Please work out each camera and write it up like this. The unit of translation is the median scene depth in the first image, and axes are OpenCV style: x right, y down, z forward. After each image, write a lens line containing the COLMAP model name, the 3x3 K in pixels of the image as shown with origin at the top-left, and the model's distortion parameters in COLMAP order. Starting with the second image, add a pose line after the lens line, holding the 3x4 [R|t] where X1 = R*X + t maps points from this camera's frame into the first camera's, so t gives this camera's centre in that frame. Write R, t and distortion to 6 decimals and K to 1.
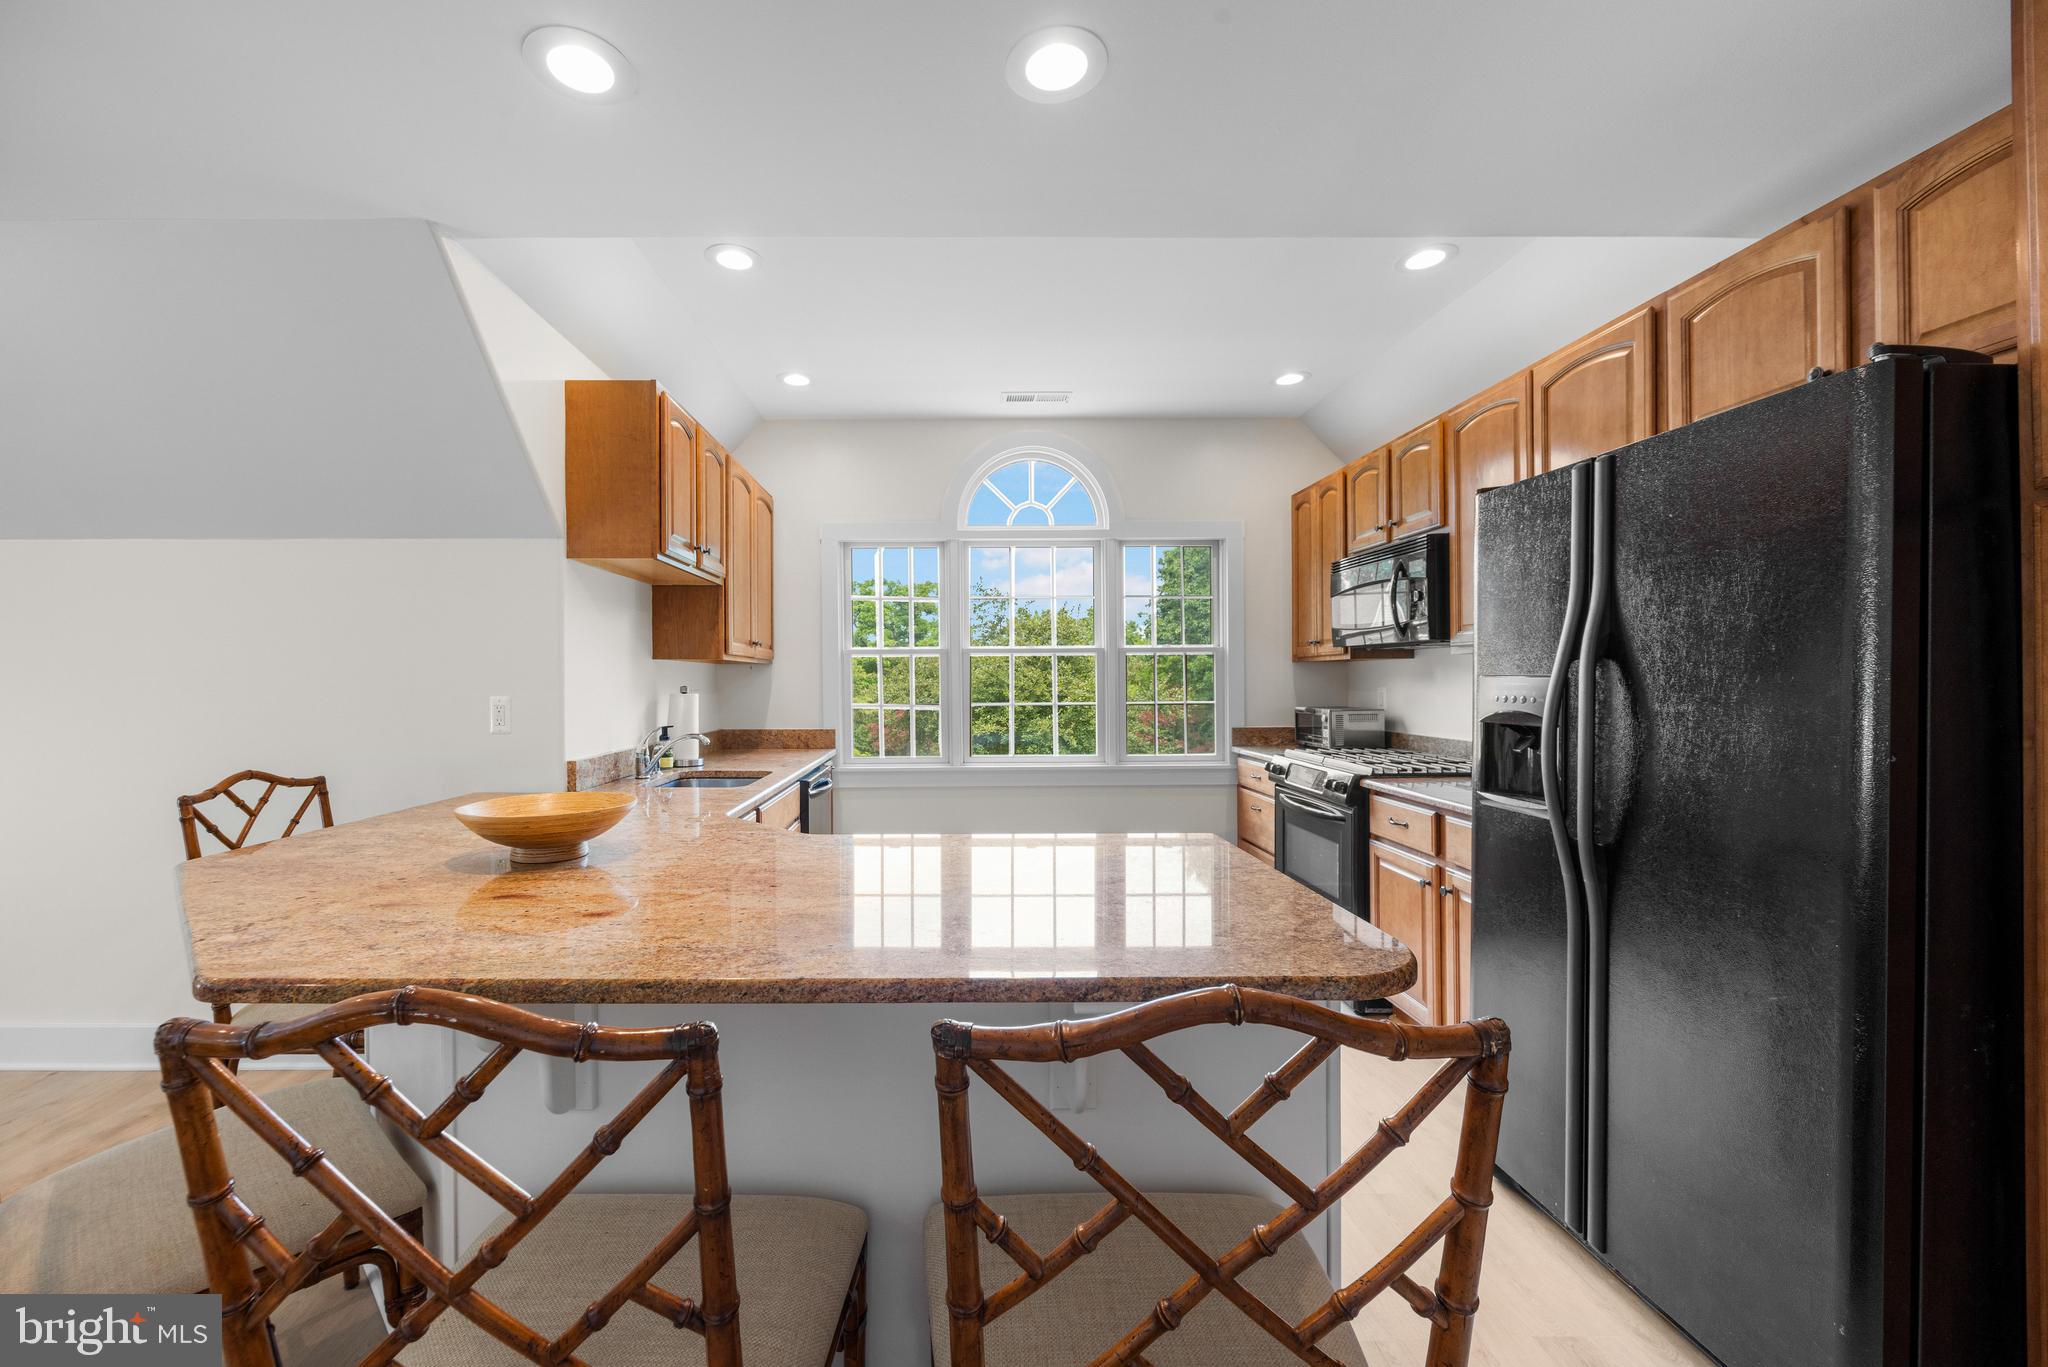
lens RADIAL K [[796.7, 0, 947.5], [0, 796.7, 682.9], [0, 0, 1]] dist [0.005472, -0.000649]
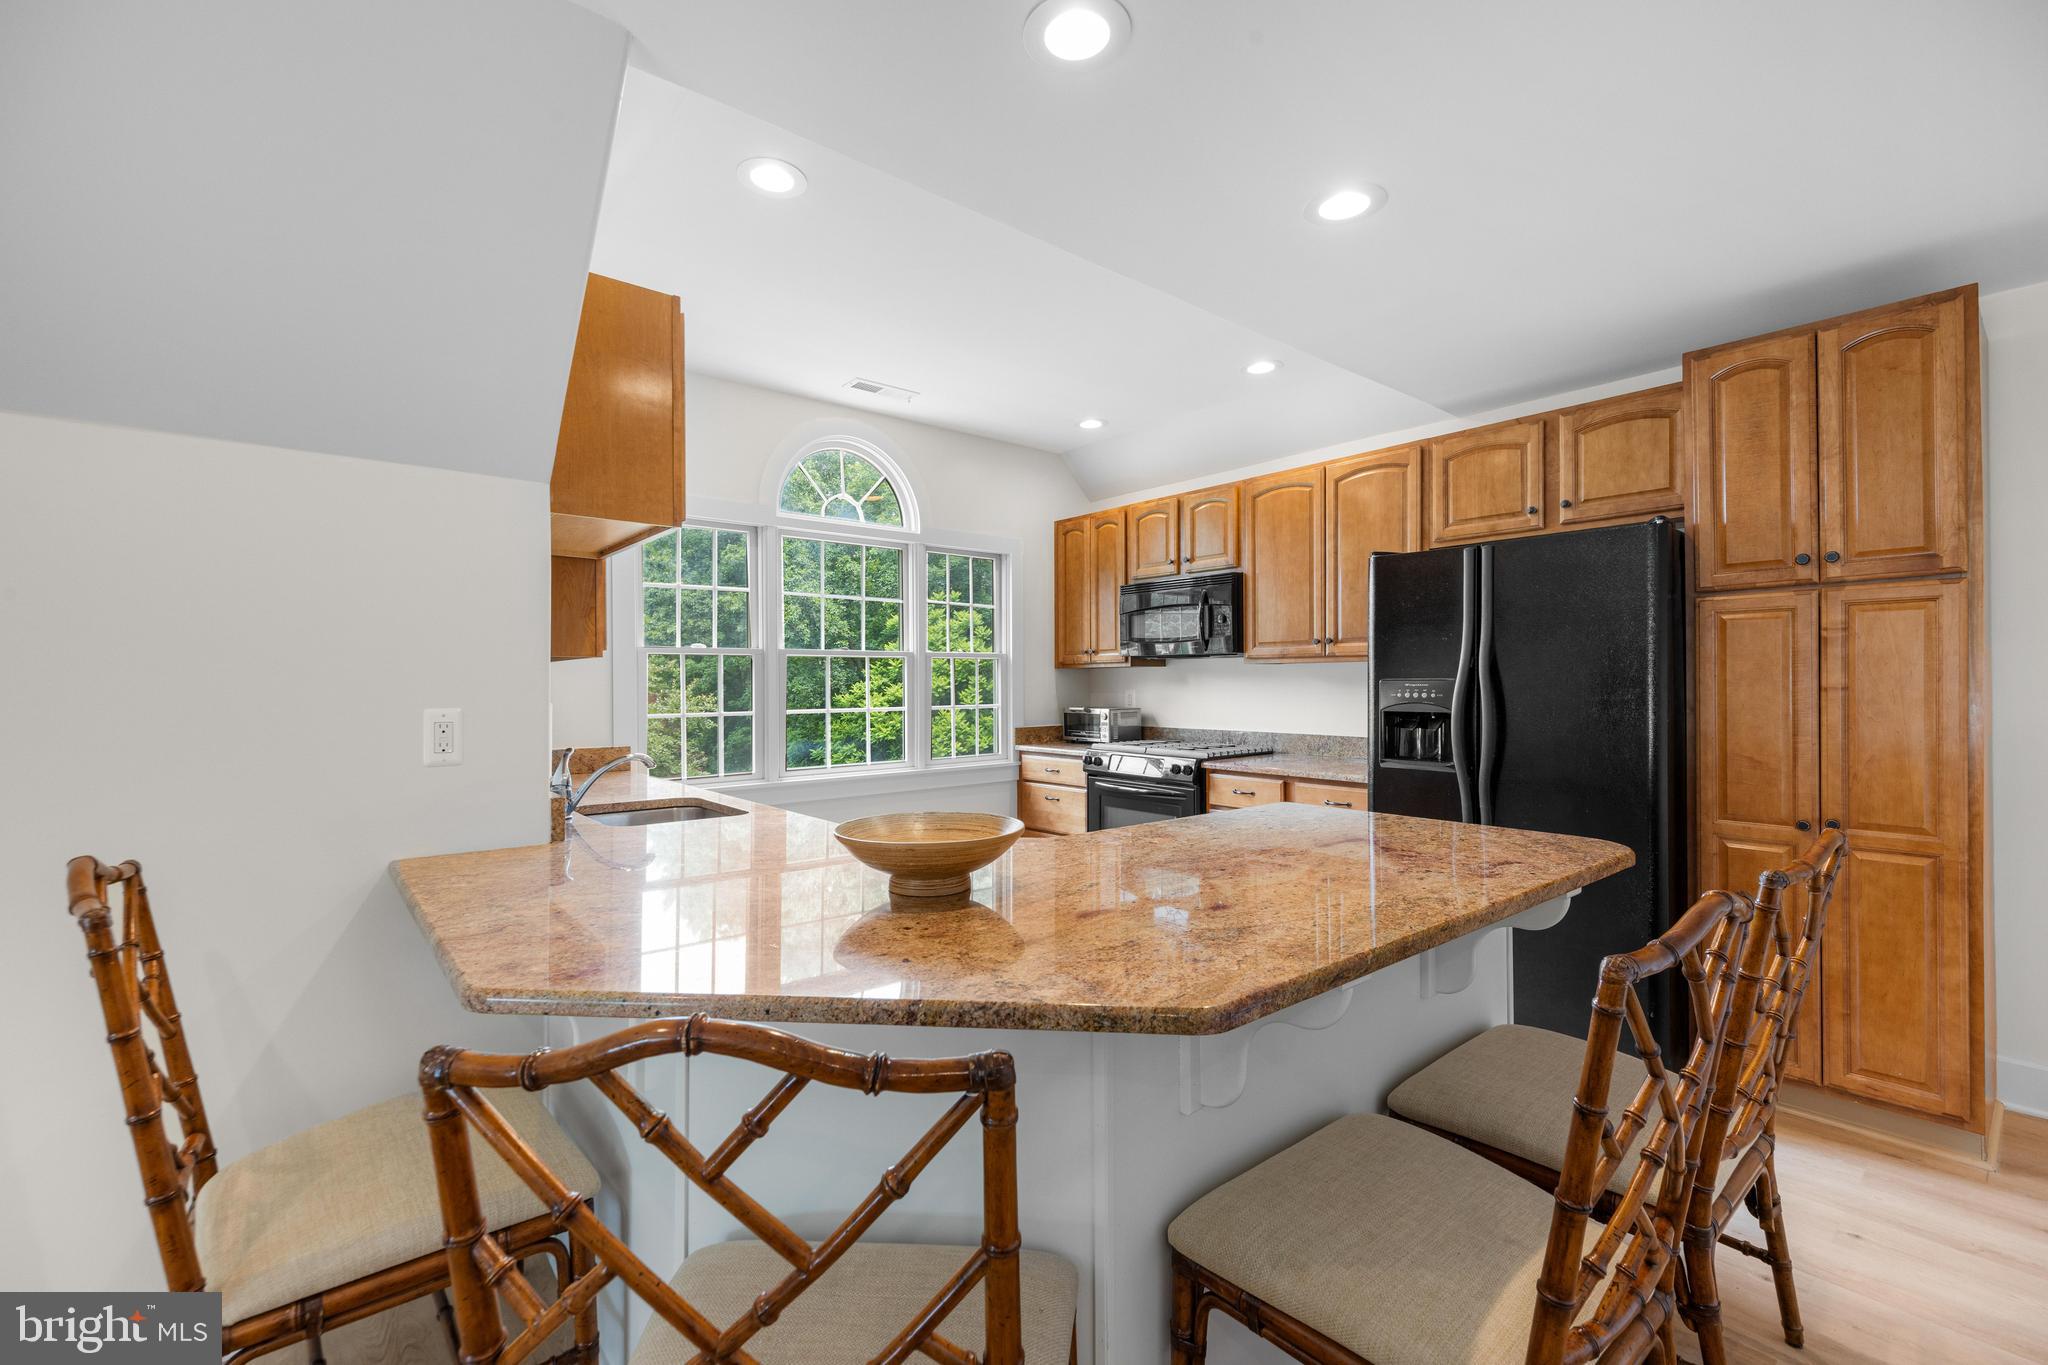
lens RADIAL K [[865.9, 0, 1003.1], [0, 865.9, 690.3], [0, 0, 1]] dist [0.004931, -0.000824]
pose [[0.782147, -0.005963, 0.623066, -0.516132], [0.005239, 0.999982, 0.002994, 0.001266], [-0.623072, 0.000923, 0.782164, 0.112434]]
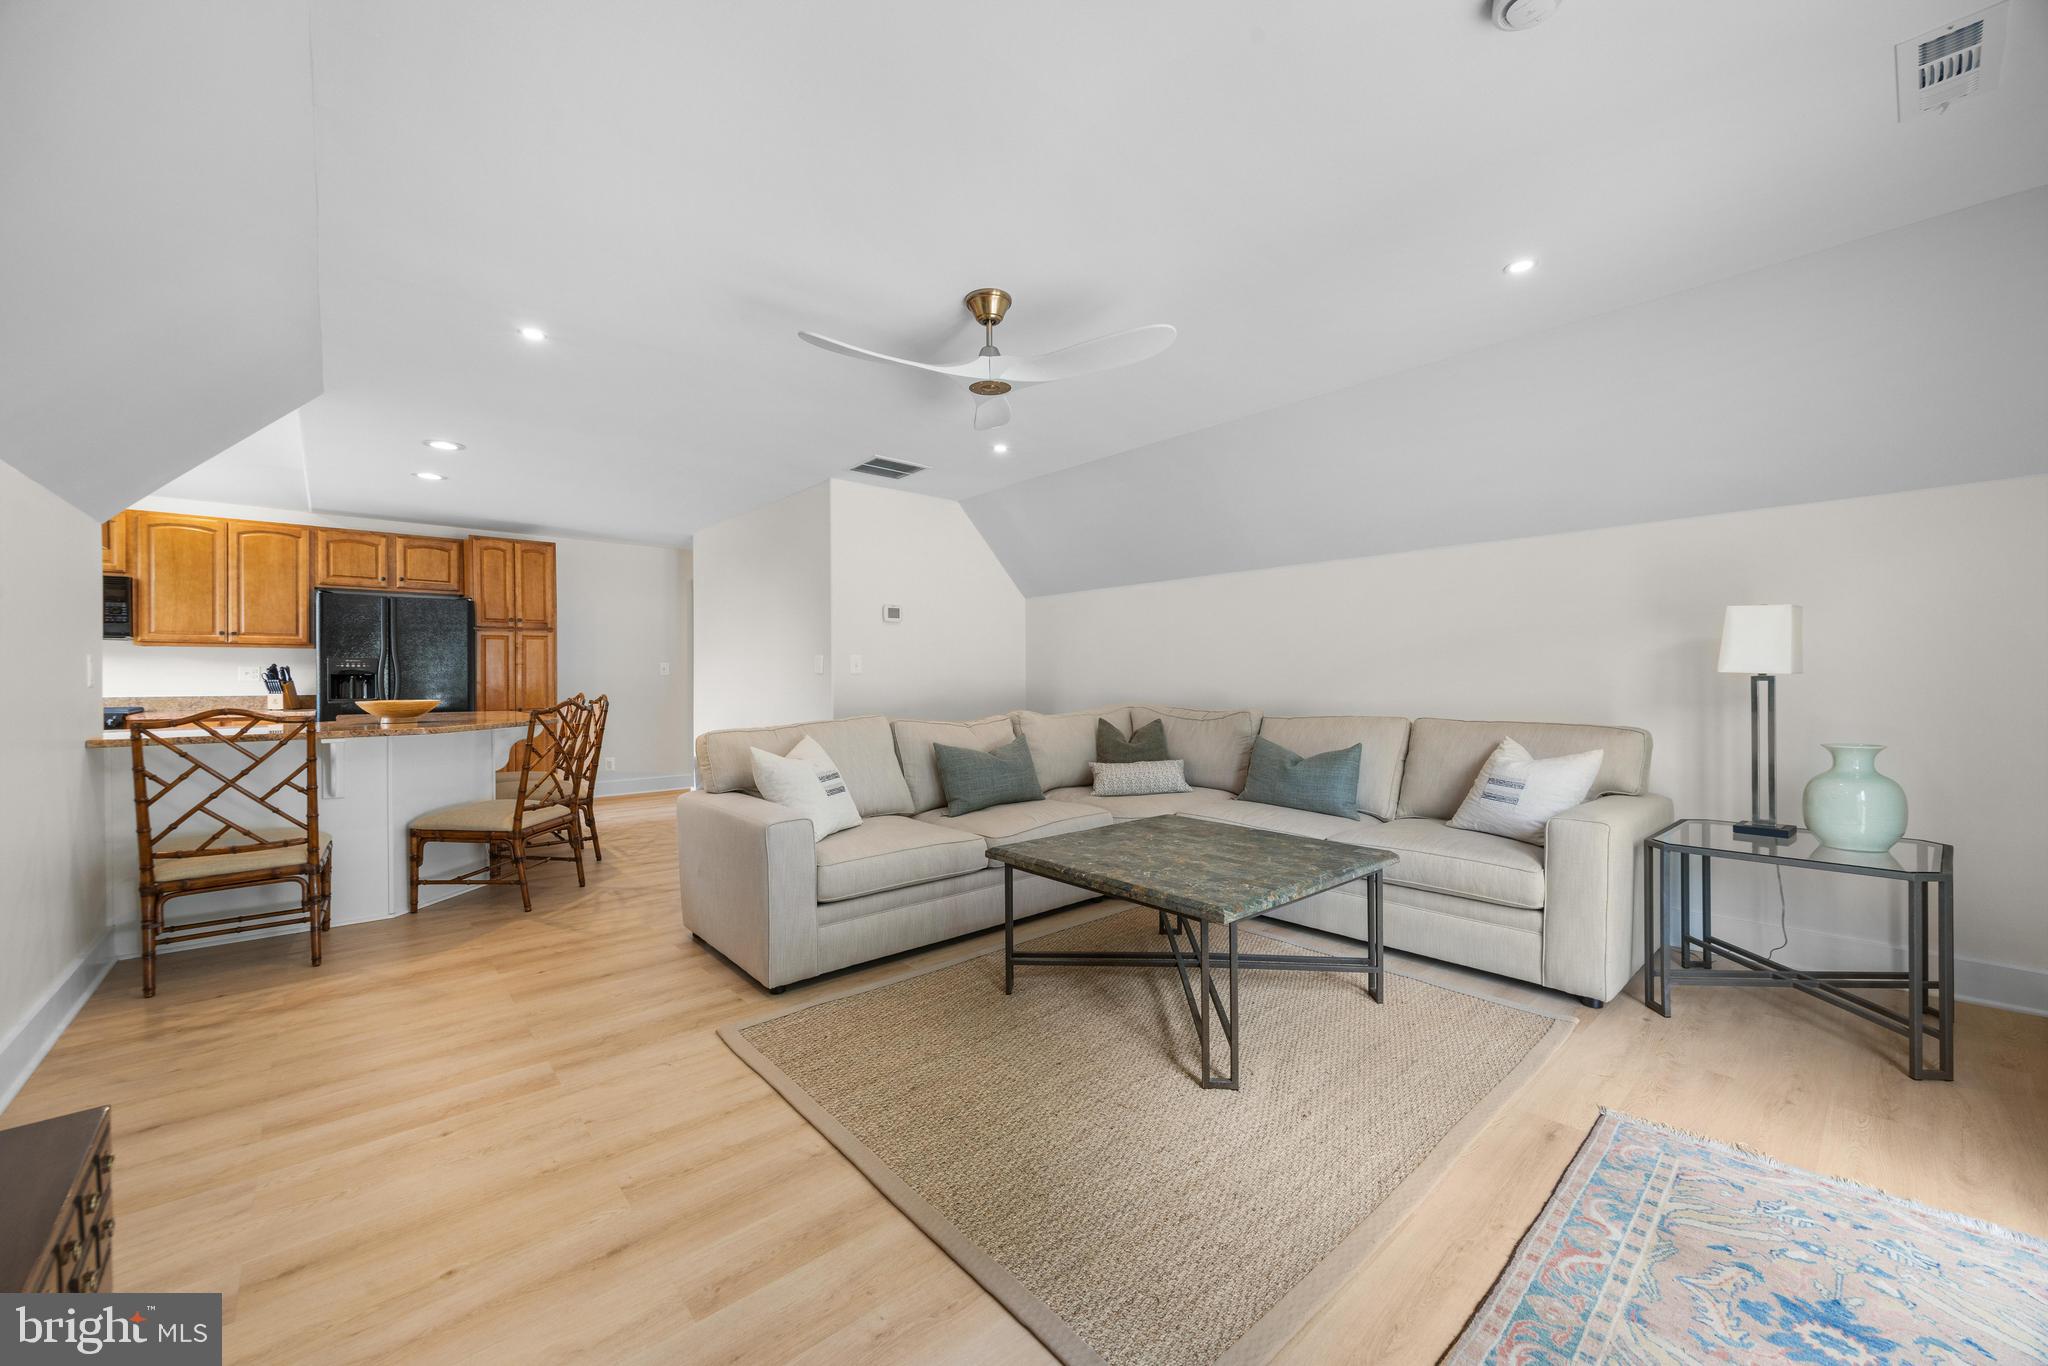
lens RADIAL K [[796.7, 0, 1022.3], [0, 796.7, 683.8], [0, 0, 1]] dist [0.005472, -0.000649]
pose [[-0.651880, 0.003607, 0.758314, -1.819727], [0.011082, 0.999927, 0.004769, 0.057519], [-0.758241, 0.011512, -0.651872, 0.590559]]
